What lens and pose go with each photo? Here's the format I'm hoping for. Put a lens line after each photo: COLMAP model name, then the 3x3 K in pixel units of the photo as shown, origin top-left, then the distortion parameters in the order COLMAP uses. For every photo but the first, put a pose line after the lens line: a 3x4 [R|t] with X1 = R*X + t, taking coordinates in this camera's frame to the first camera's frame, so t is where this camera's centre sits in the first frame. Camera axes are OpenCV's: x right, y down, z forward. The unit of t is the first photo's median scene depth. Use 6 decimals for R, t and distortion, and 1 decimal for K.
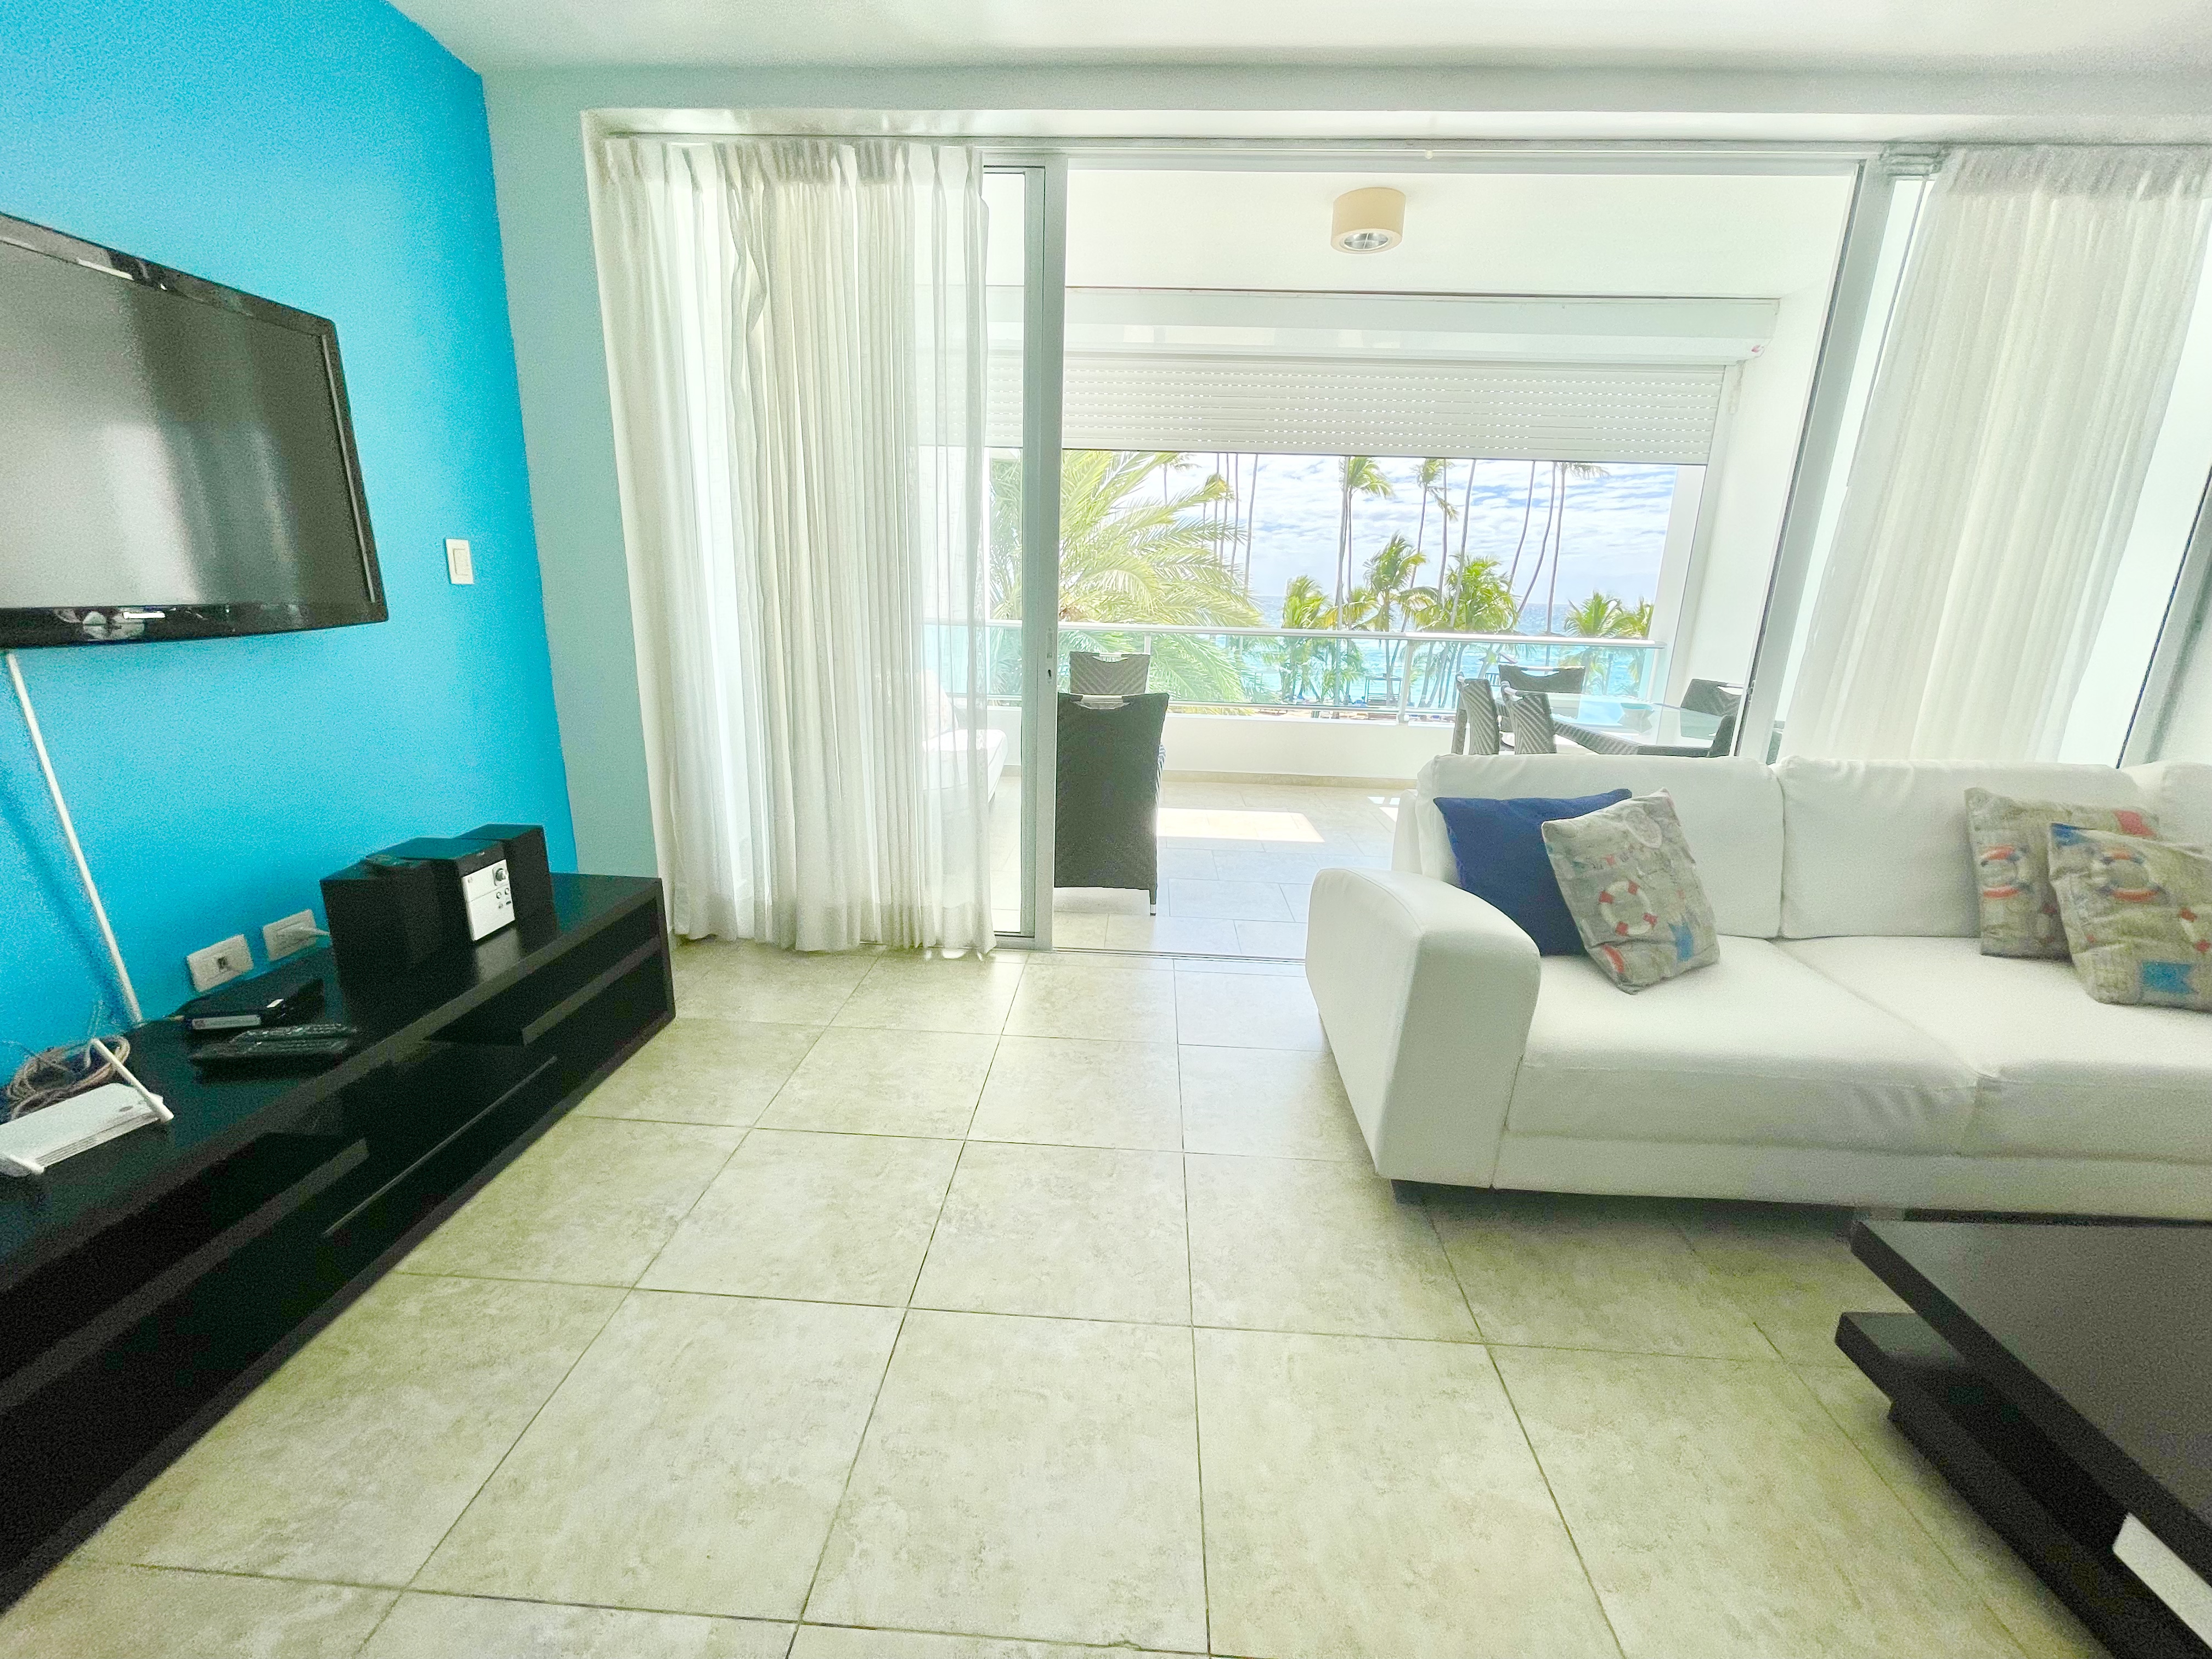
lens RADIAL K [[897.6, 0, 1103.6], [0, 897.6, 832.0], [0, 0, 1]] dist [-0.002725, 0.000973]
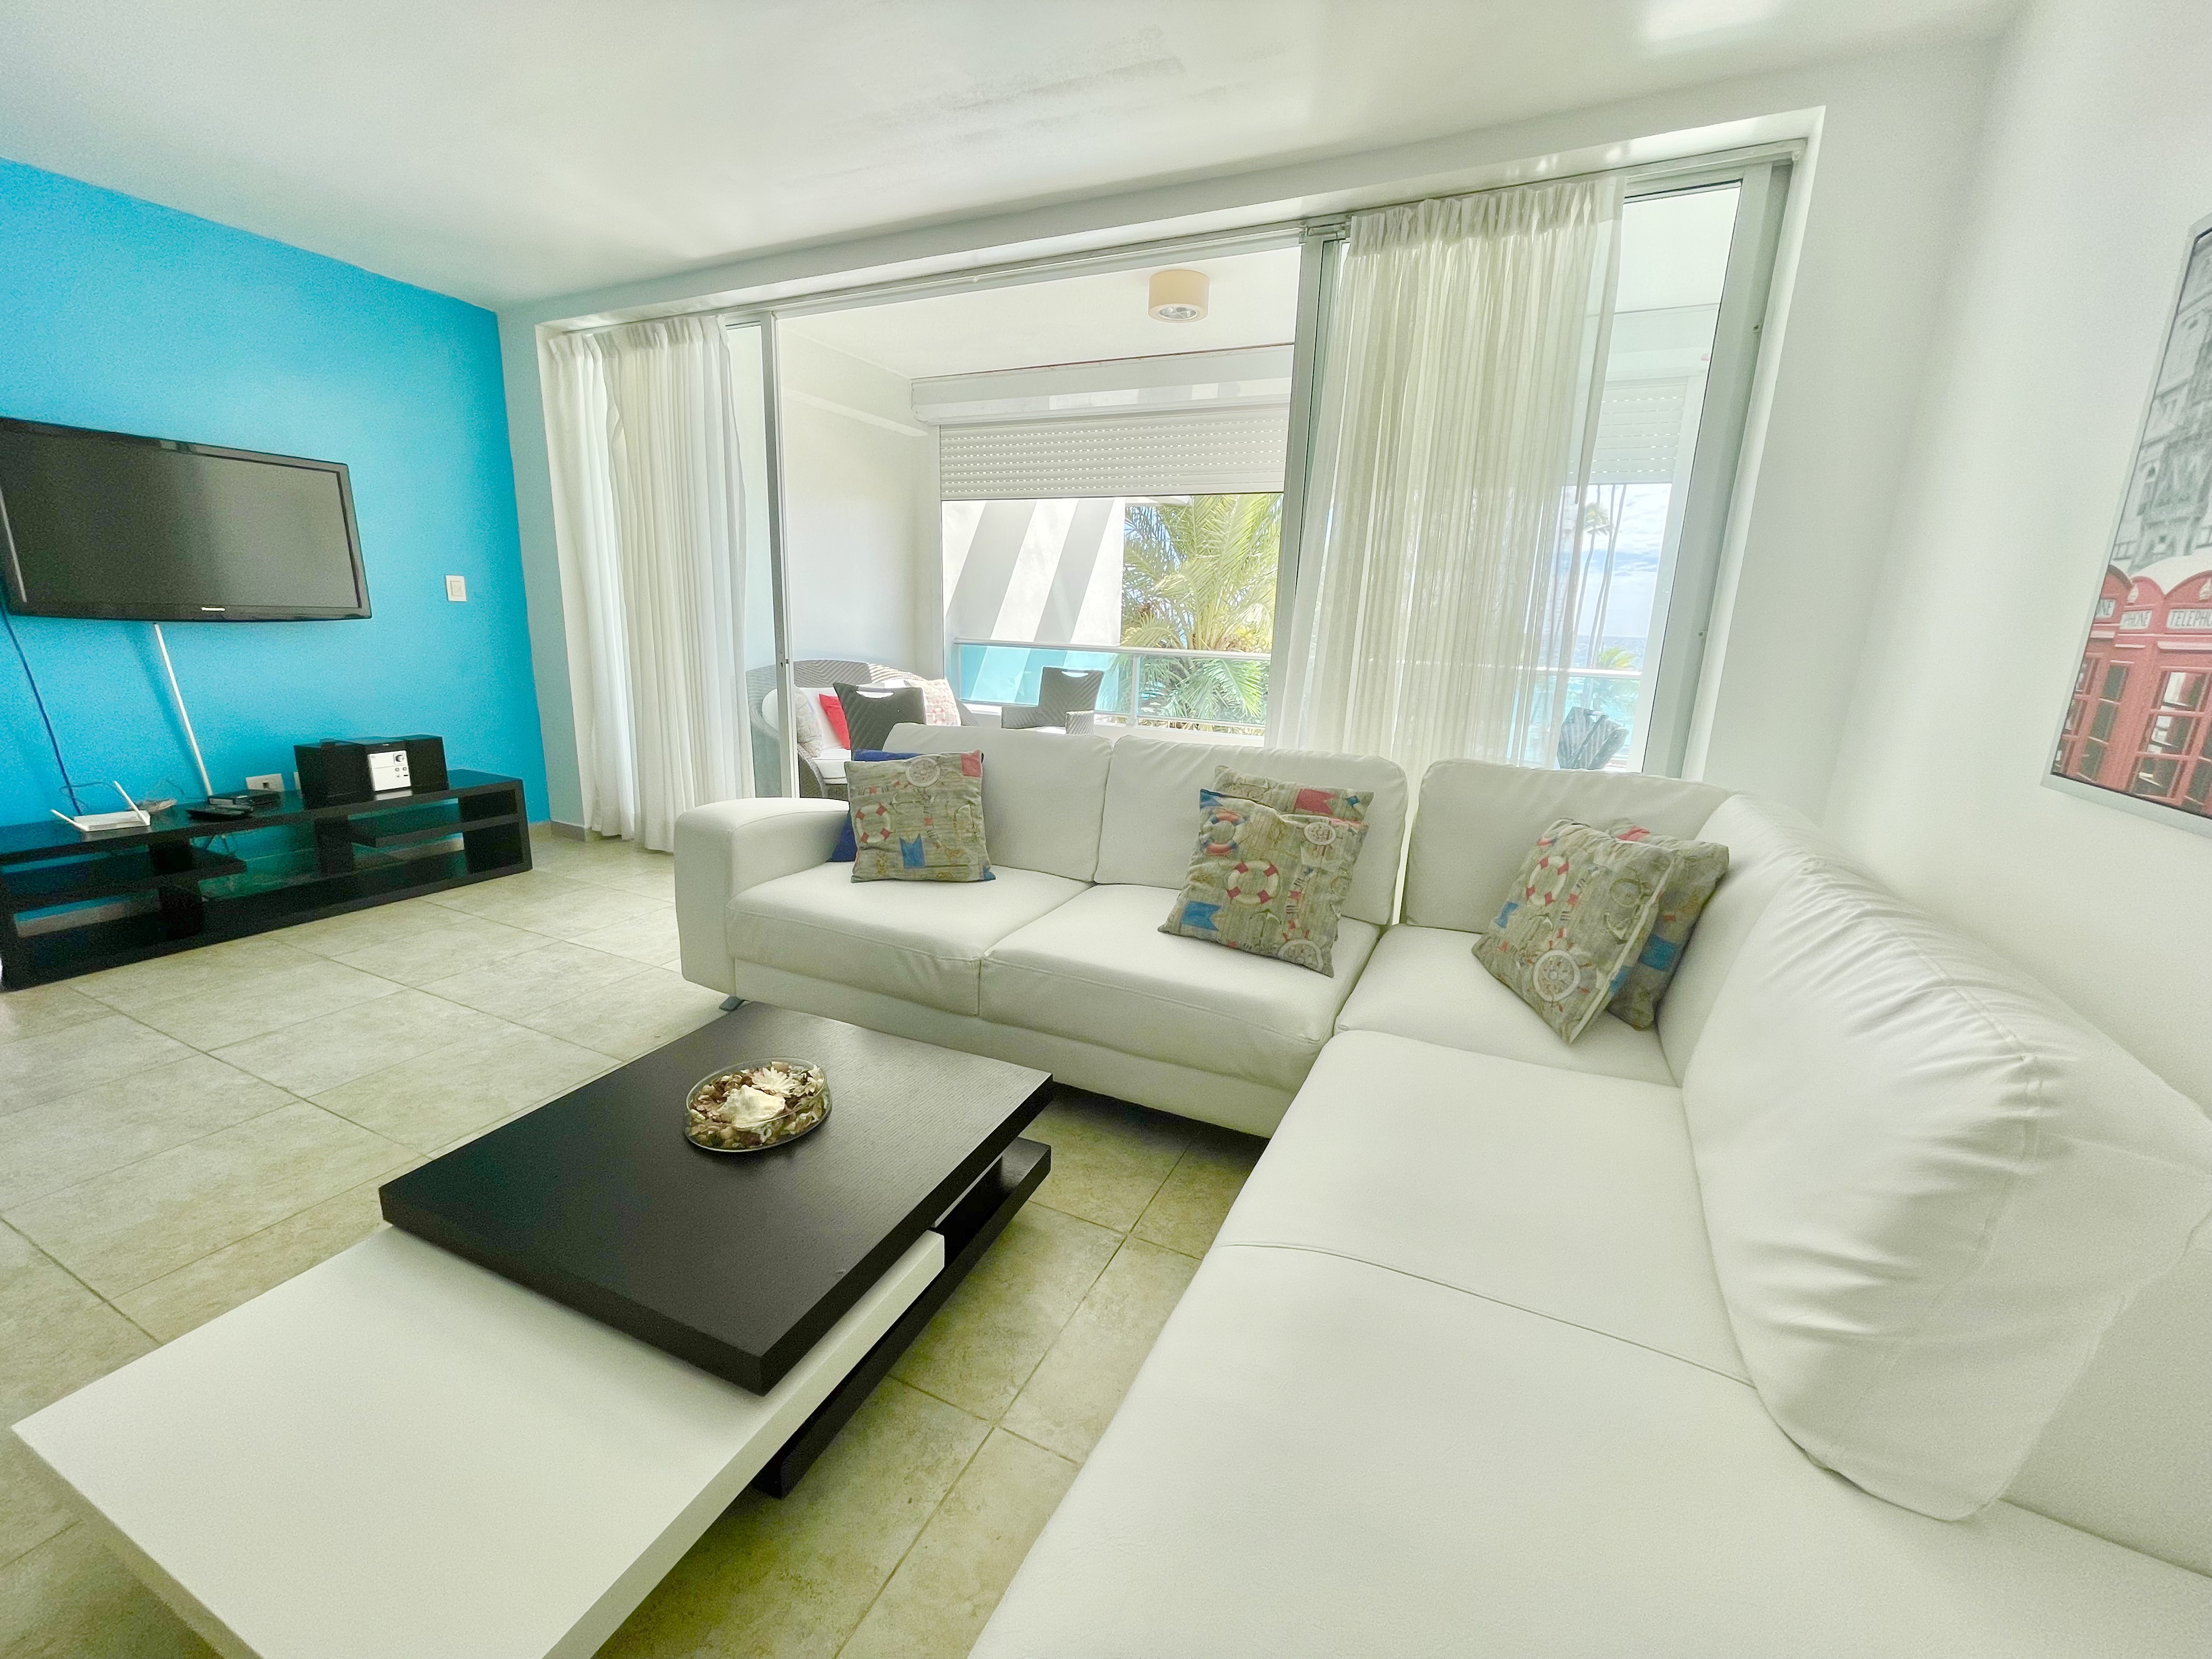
lens RADIAL K [[897.6, 0, 1102.9], [0, 897.6, 830.4], [0, 0, 1]] dist [-0.002725, 0.000973]
pose [[0.923845, 0.091011, -0.371790, 1.084521], [-0.106730, 0.994047, -0.021875, 0.065942], [0.367586, 0.059890, 0.928059, -0.116878]]
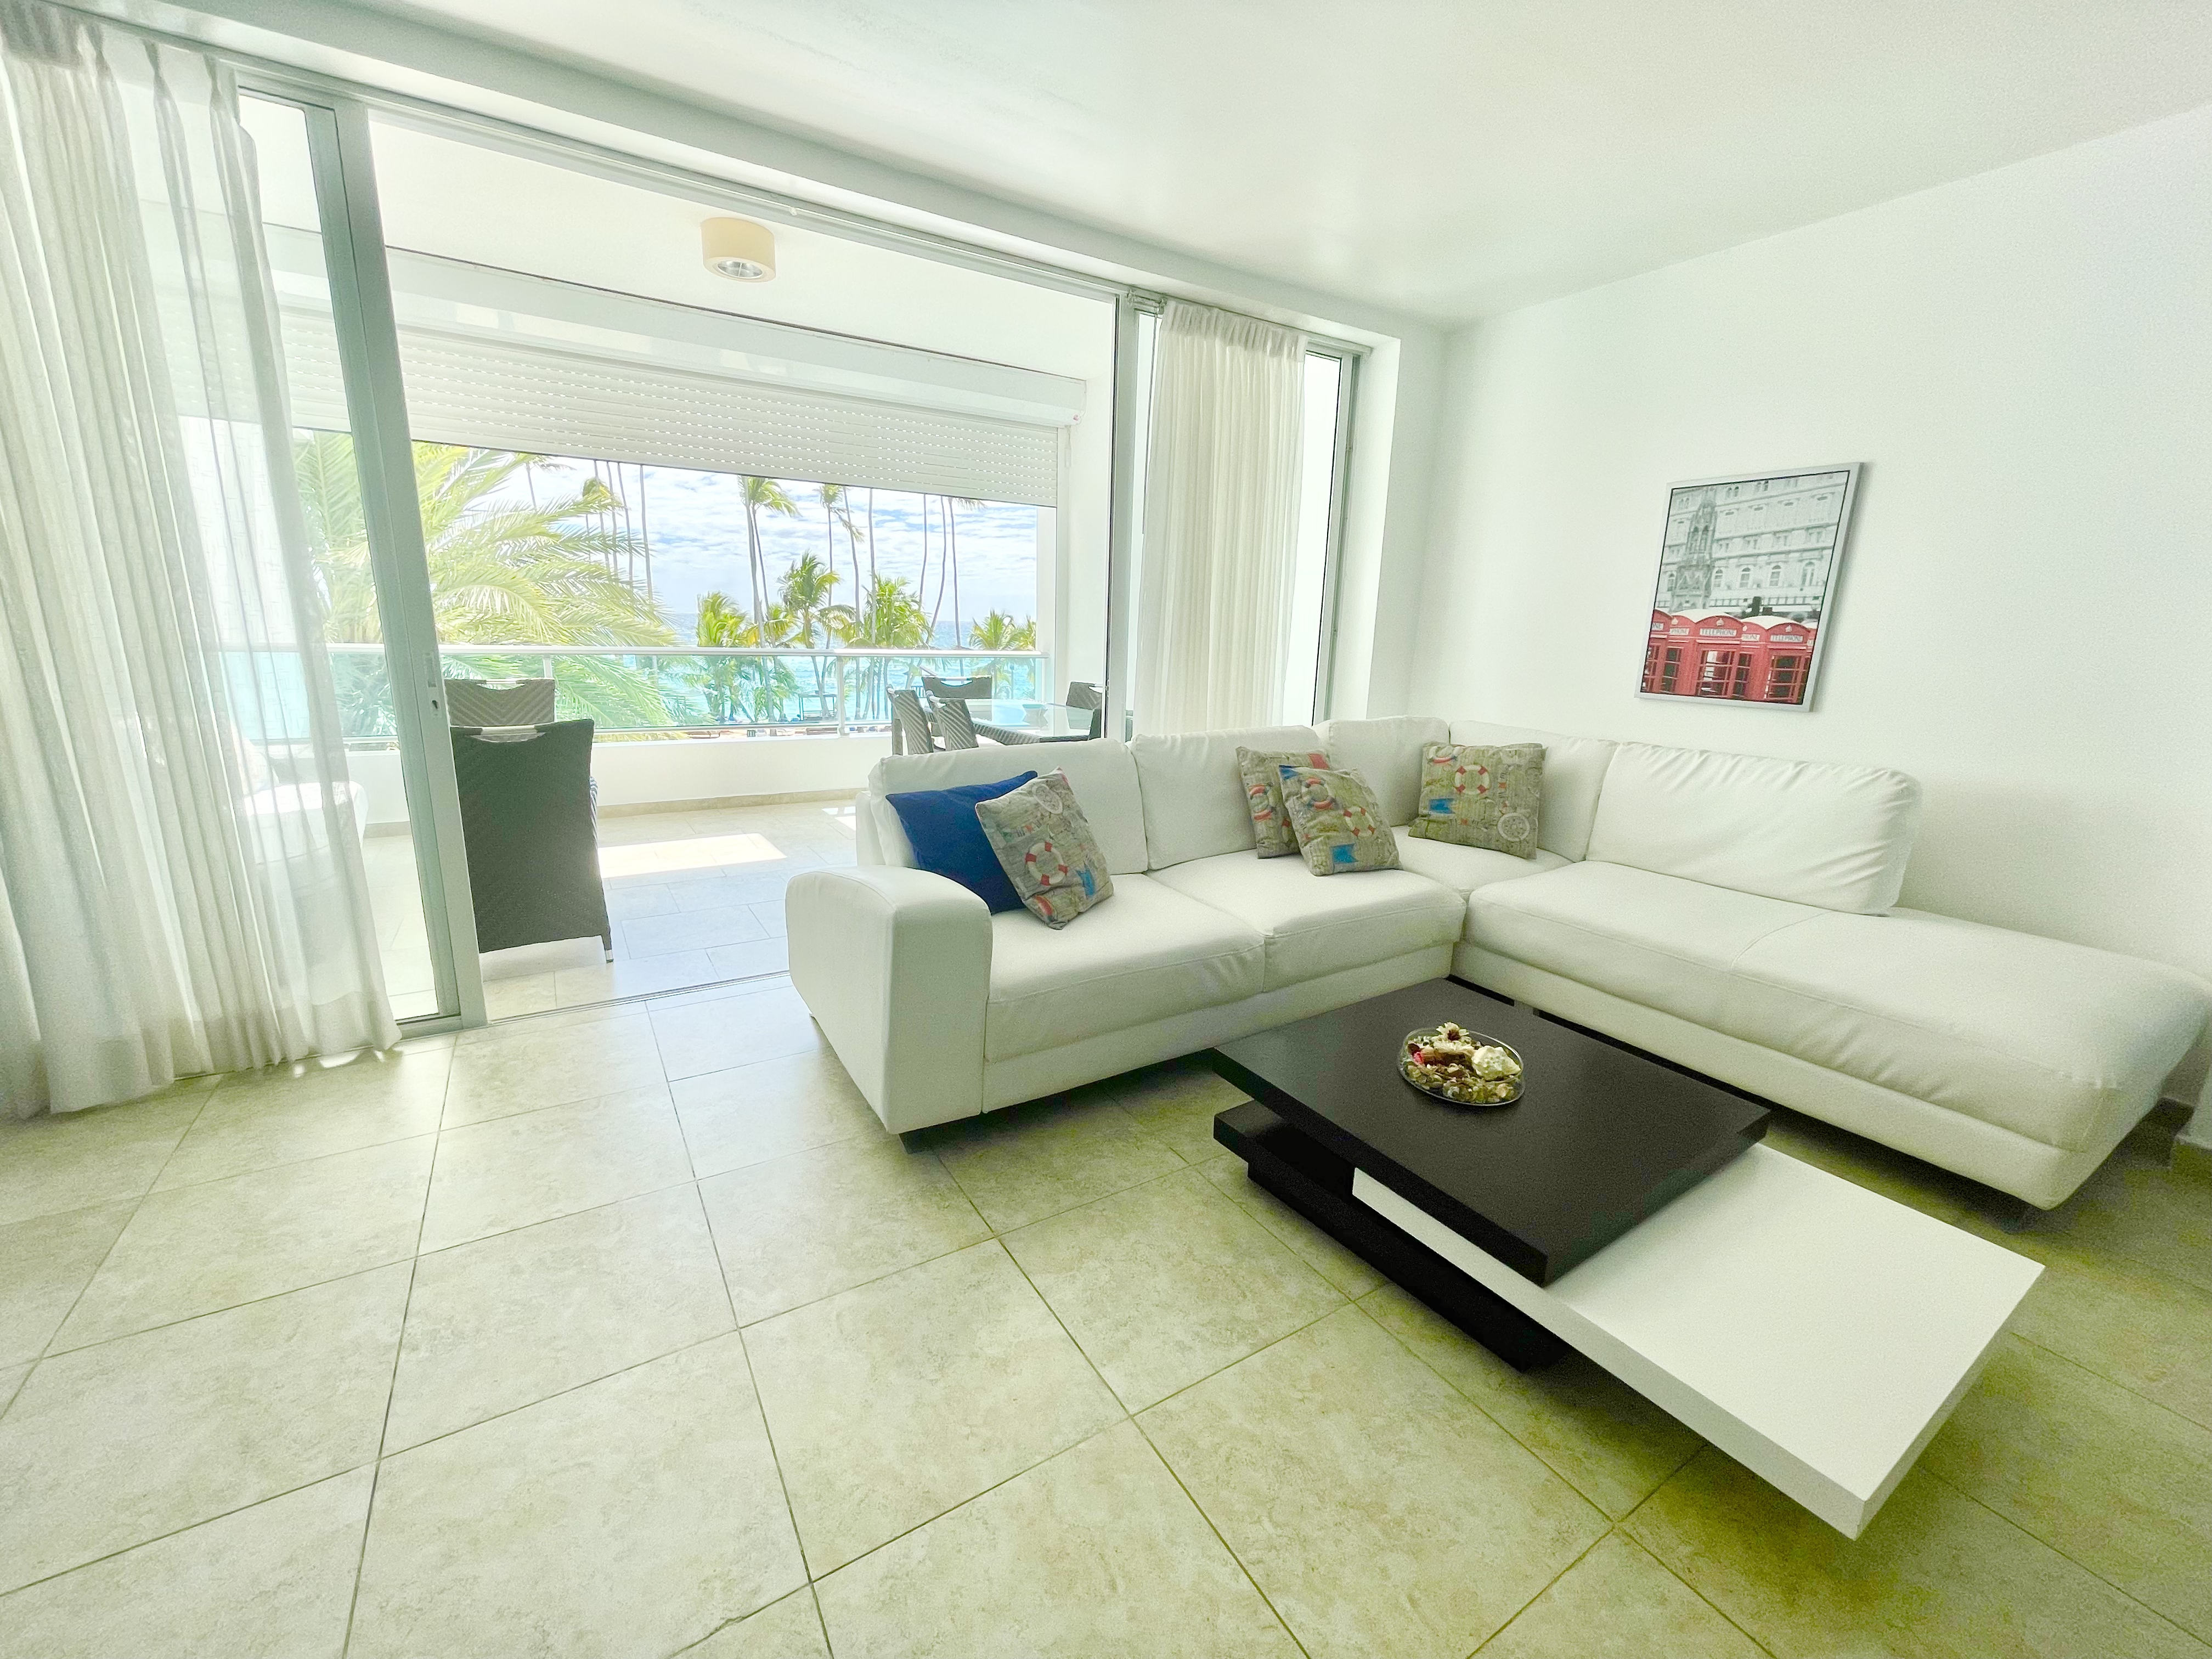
lens RADIAL K [[897.6, 0, 1103.9], [0, 897.6, 831.4], [0, 0, 1]] dist [-0.002725, 0.000973]
pose [[0.820861, -0.133424, 0.555325, -0.030716], [0.143920, 0.989275, 0.024950, 0.016025], [-0.552698, 0.059442, 0.831259, -0.066957]]
